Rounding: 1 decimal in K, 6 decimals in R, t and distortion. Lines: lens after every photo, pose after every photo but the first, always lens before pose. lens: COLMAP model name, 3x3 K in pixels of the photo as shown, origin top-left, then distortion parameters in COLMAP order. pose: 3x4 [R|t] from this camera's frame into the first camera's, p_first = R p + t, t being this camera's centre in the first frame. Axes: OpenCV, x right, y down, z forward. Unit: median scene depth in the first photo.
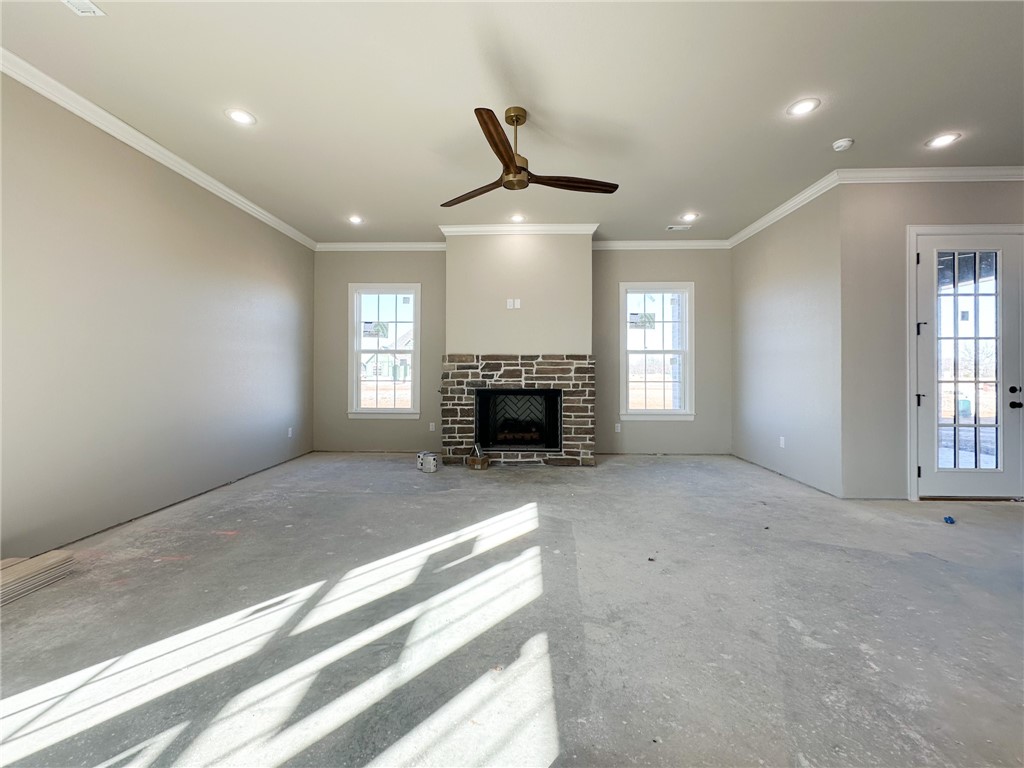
lens RADIAL K [[442.2, 0, 509.7], [0, 442.2, 367.6], [0, 0, 1]] dist [-0.001300, -0.000006]
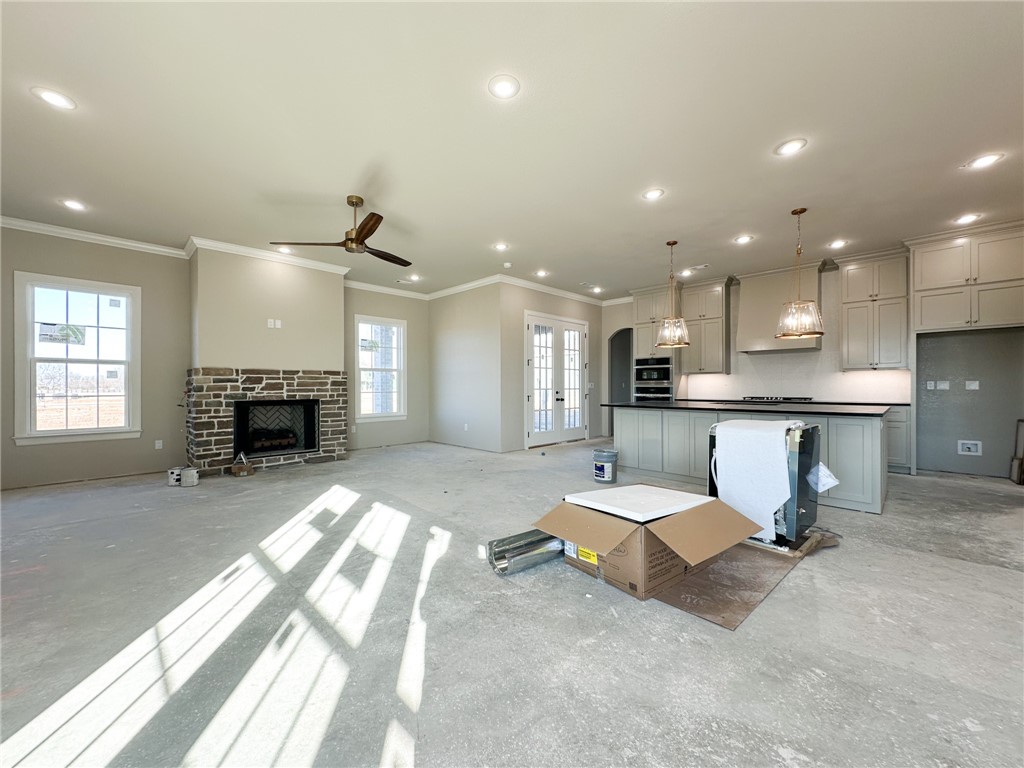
lens RADIAL K [[409.2, 0, 512.0], [0, 409.2, 384.0], [0, 0, 1]] dist [-0.000346, 0.000010]
pose [[0.680439, -0.000426, 0.732804, -0.342318], [-0.003178, 0.999989, 0.003531, 0.001957], [-0.732798, -0.004731, 0.680430, -0.141992]]
